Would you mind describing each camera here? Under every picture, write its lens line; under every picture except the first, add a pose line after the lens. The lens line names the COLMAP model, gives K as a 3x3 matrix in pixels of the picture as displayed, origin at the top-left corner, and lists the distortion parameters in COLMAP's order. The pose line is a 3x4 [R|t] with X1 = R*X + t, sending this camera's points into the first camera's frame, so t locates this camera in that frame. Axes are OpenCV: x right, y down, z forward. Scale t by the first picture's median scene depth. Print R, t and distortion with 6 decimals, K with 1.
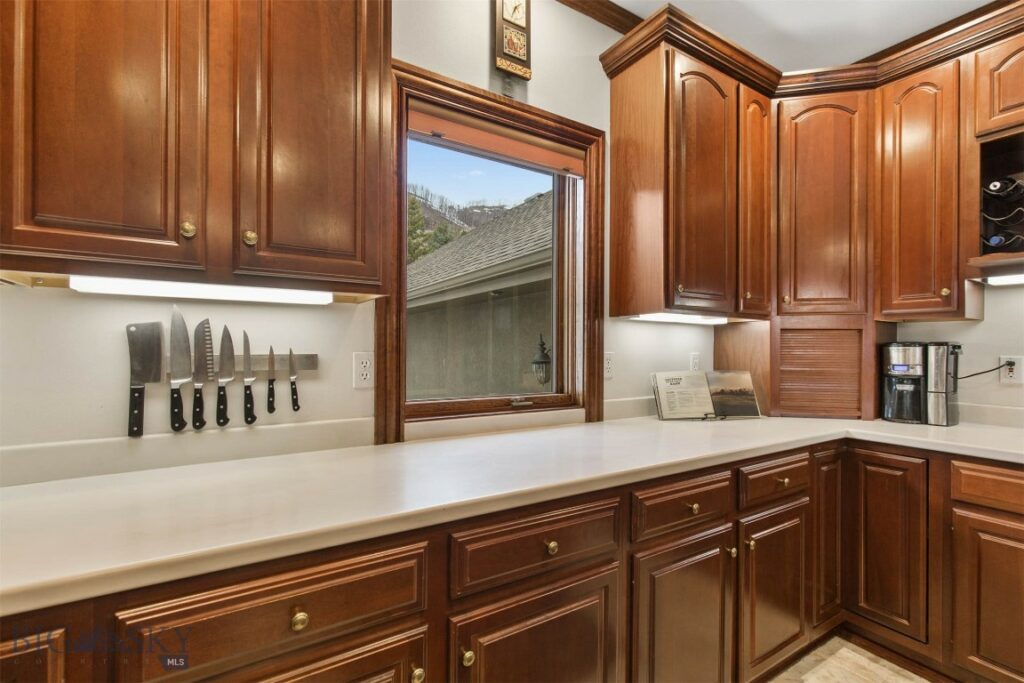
lens RADIAL K [[463.8, 0, 514.6], [0, 463.8, 344.3], [0, 0, 1]] dist [0.009934, -0.001167]
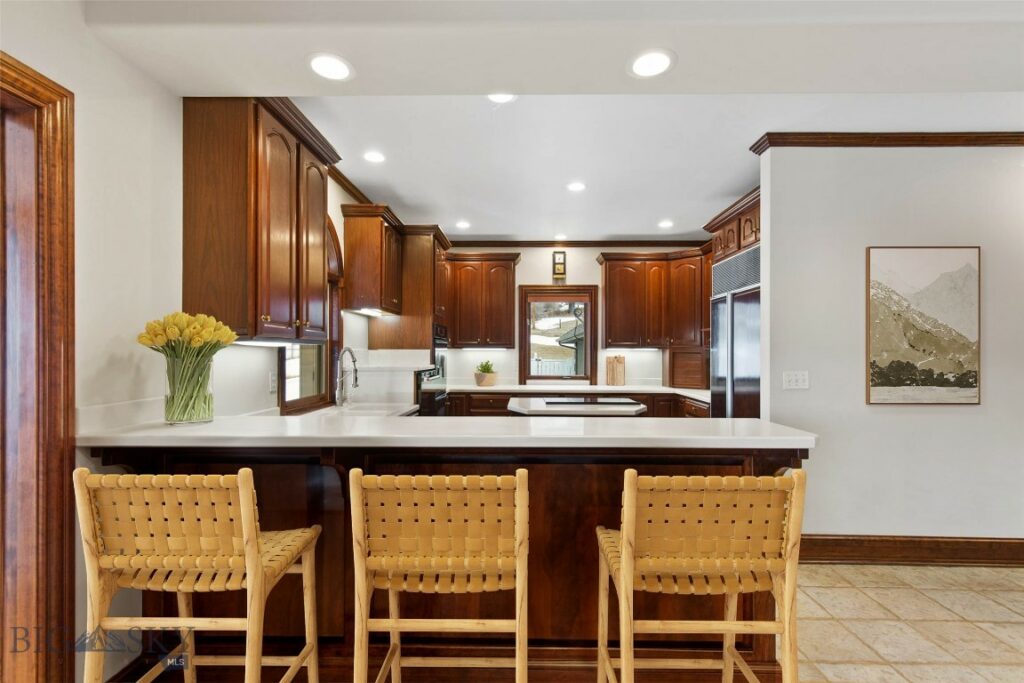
lens RADIAL K [[463.8, 0, 513.3], [0, 463.8, 348.0], [0, 0, 1]] dist [0.009934, -0.001167]
pose [[0.834058, -0.008771, -0.551607, 1.543038], [0.008247, 0.999960, -0.003430, -0.070458], [0.551615, -0.001688, 0.834097, -1.947351]]
